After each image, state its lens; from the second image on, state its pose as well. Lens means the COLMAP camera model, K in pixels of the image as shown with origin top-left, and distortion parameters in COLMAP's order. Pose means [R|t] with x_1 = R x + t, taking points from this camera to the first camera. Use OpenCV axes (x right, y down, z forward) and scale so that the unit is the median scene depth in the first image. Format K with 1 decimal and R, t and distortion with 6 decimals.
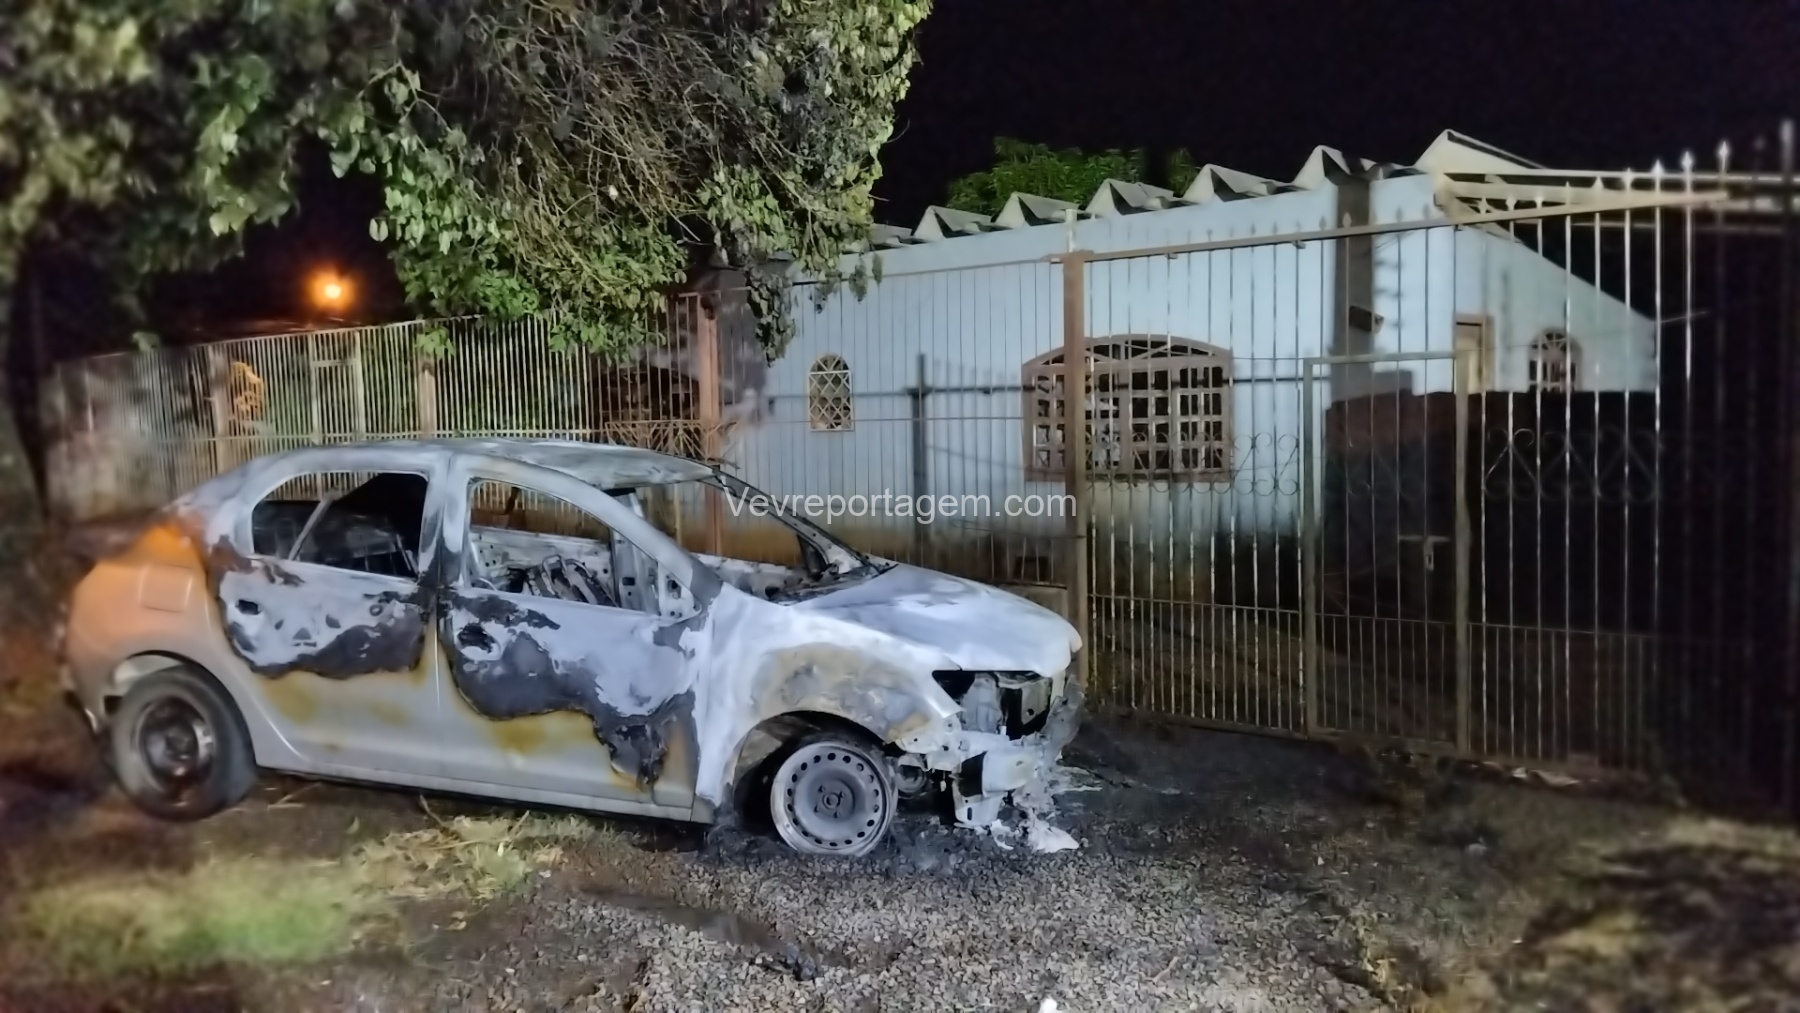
lens RADIAL K [[1473.0, 0, 897.1], [0, 1473.0, 512.4], [0, 0, 1]] dist [0.085702, -0.159712]
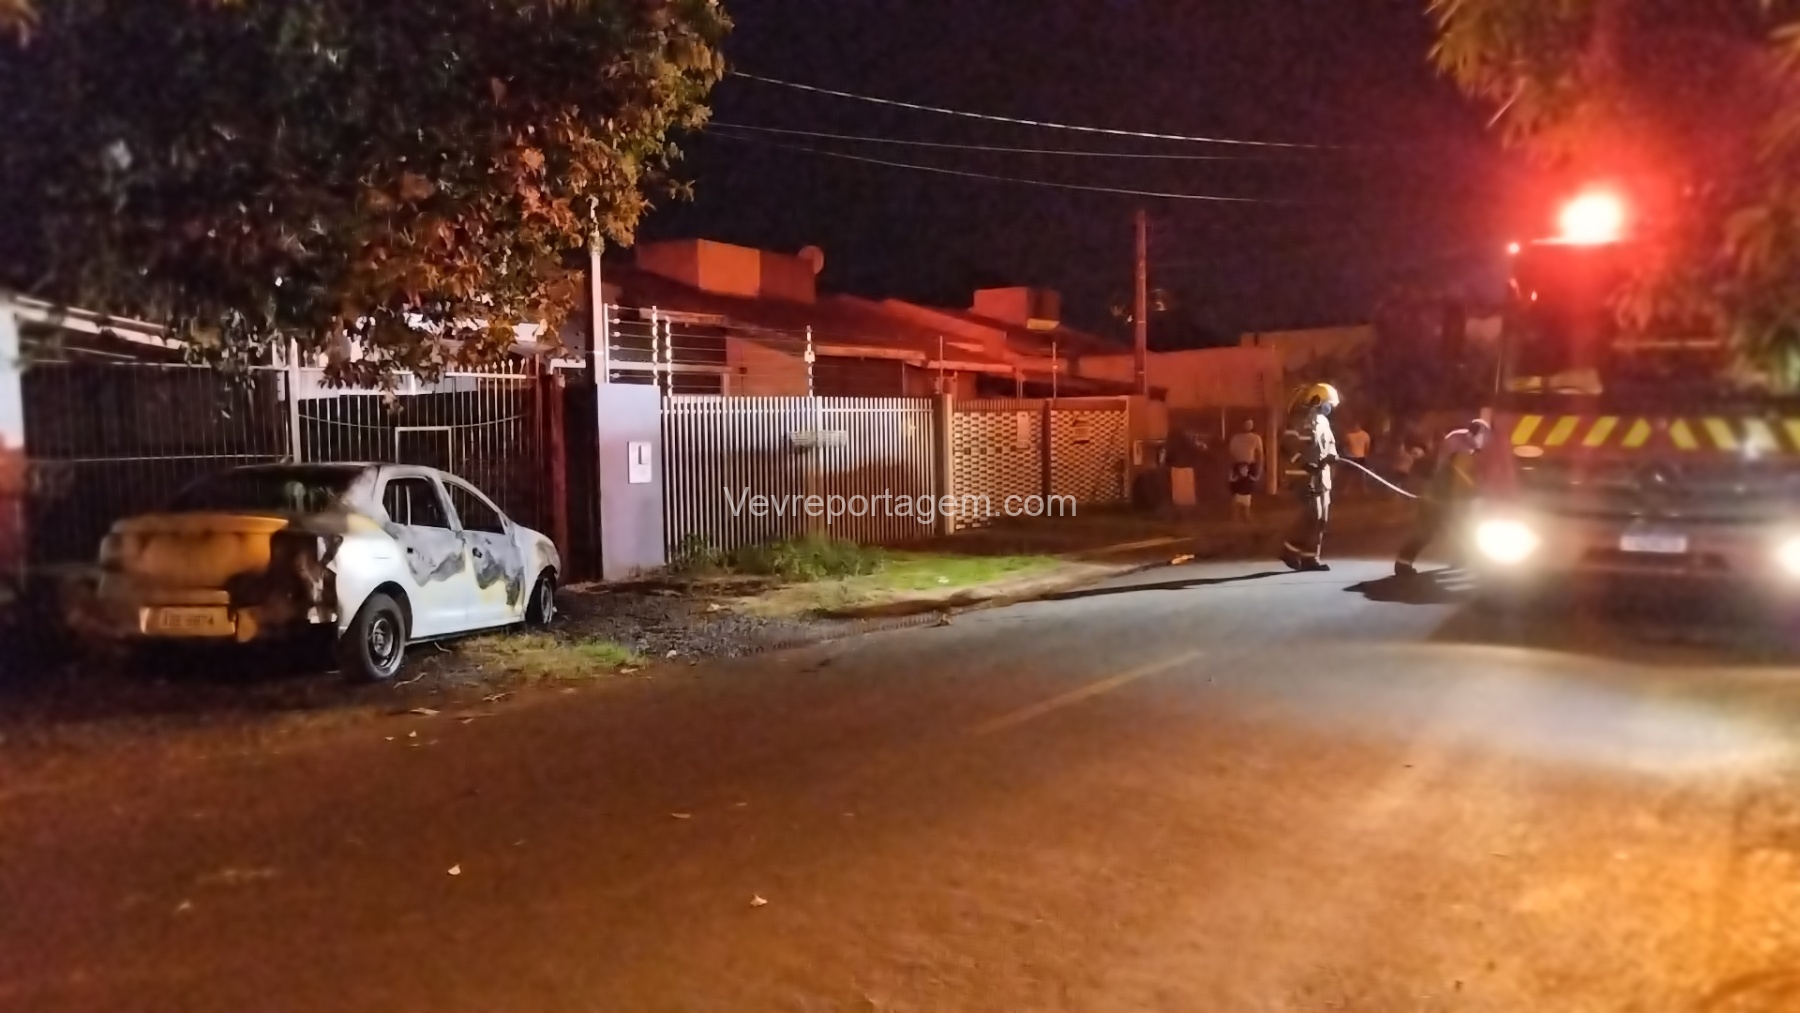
lens RADIAL K [[1473.0, 0, 897.3], [0, 1473.0, 514.0], [0, 0, 1]] dist [0.085702, -0.159712]
pose [[-0.111282, -0.033730, 0.993216, -2.303610], [0.084578, 0.995476, 0.043283, -0.010165], [-0.990183, 0.088821, -0.107926, 0.593034]]
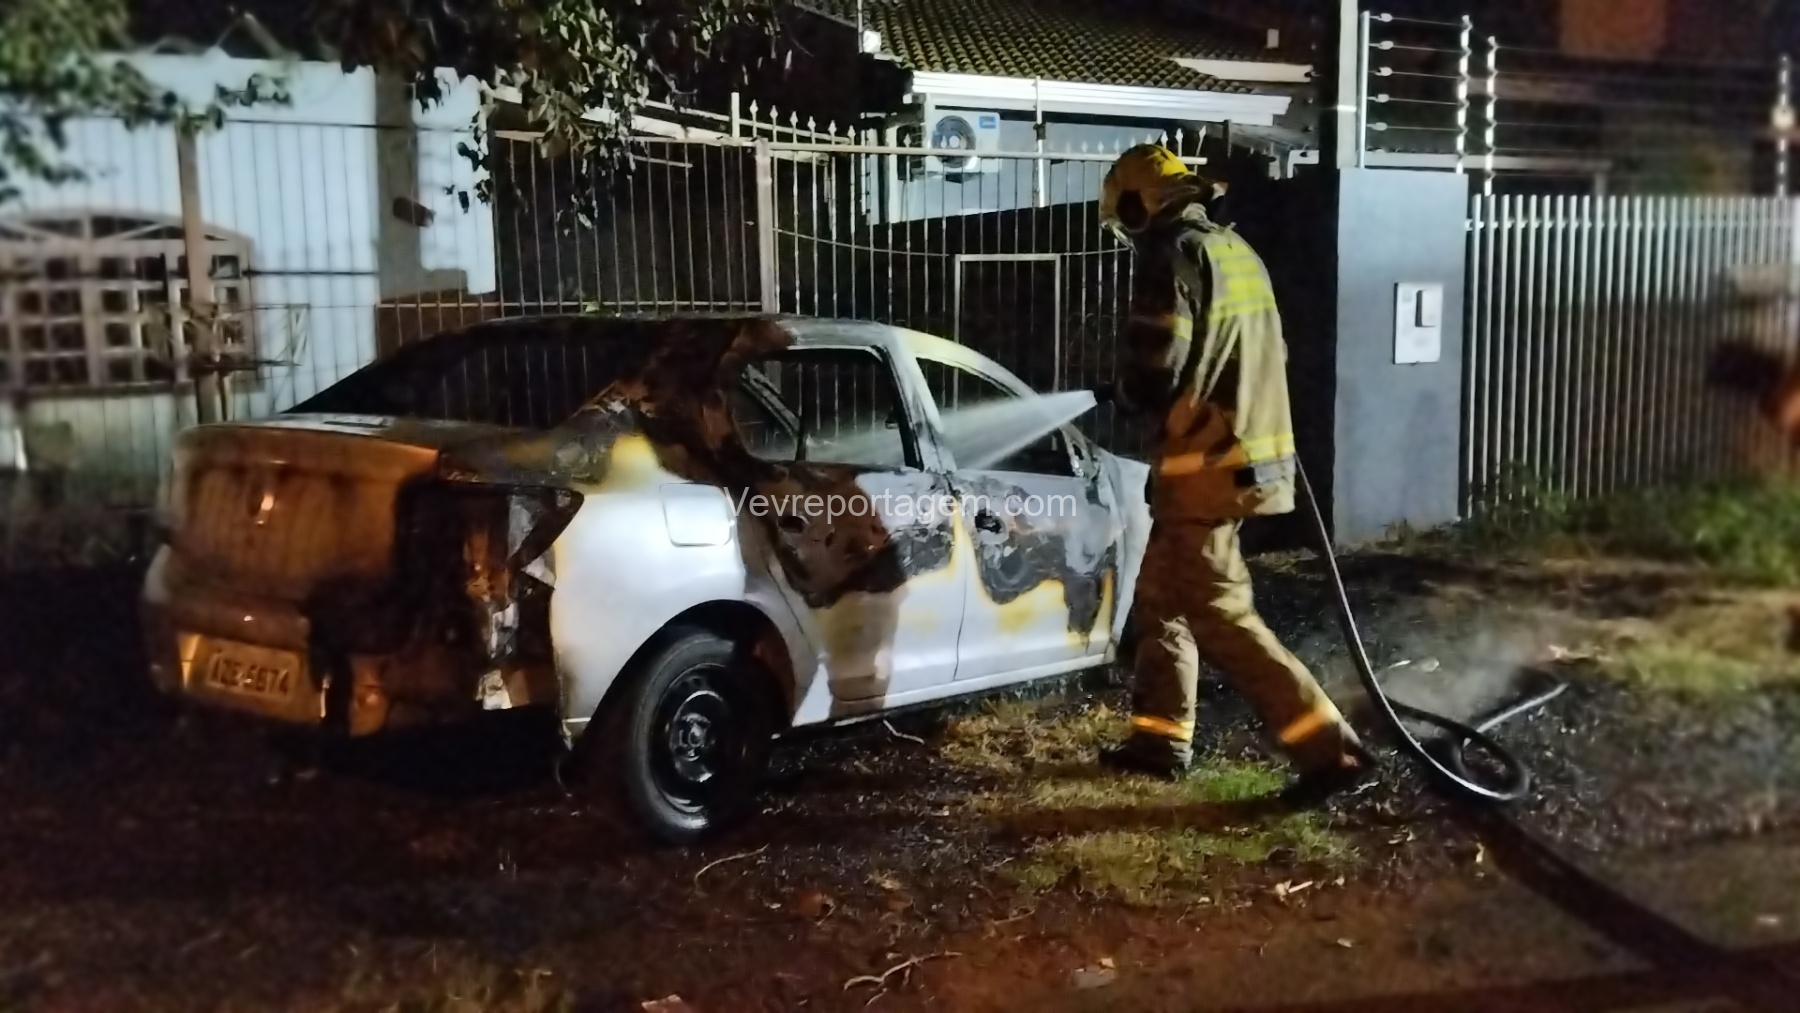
lens RADIAL K [[1744.2, 0, 898.0], [0, 1744.2, 519.2], [0, 0, 1]] dist [0.051896, 0.000000]
pose [[0.364546, -0.098285, 0.925984, -1.242819], [0.067252, 0.994596, 0.079092, -0.006457], [-0.928754, 0.033441, 0.369186, 0.610155]]
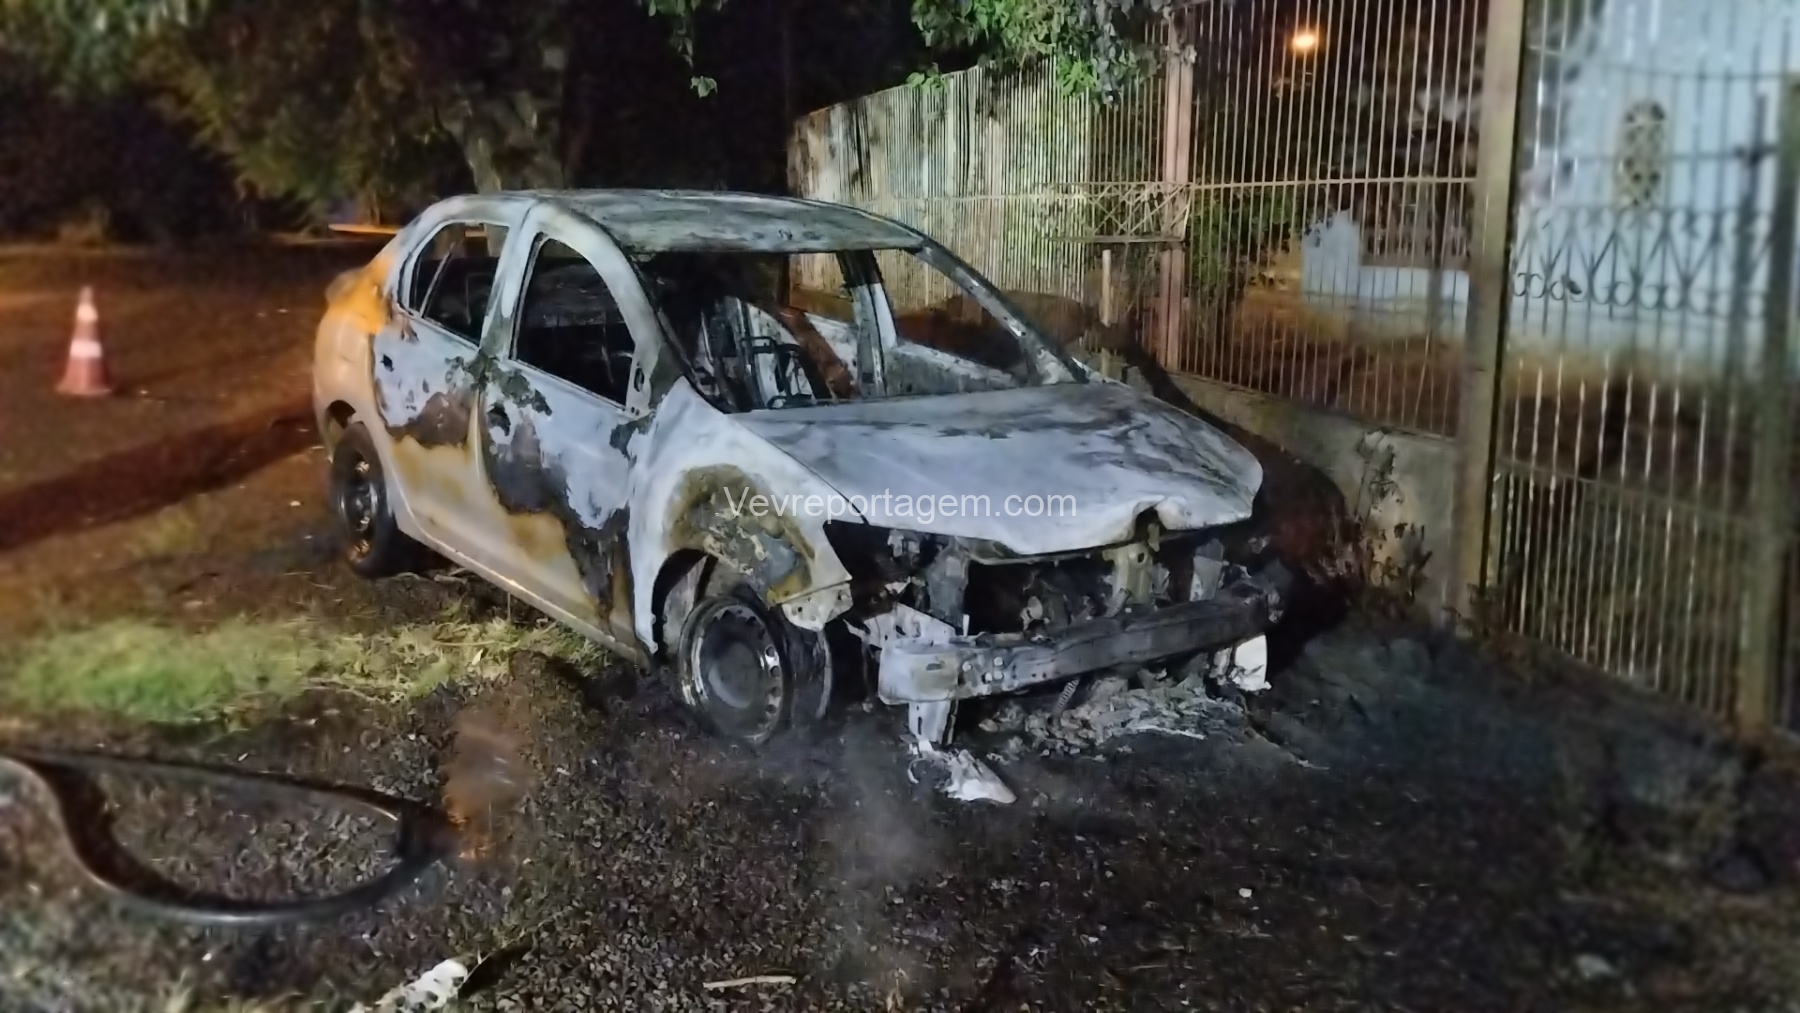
lens RADIAL K [[1744.2, 0, 898.5], [0, 1744.2, 510.0], [0, 0, 1]] dist [0.051896, 0.000000]
pose [[0.798045, 0.127686, -0.588915, 0.486144], [-0.060120, 0.989288, 0.133023, -0.011568], [0.599592, -0.070753, 0.797172, 0.298069]]
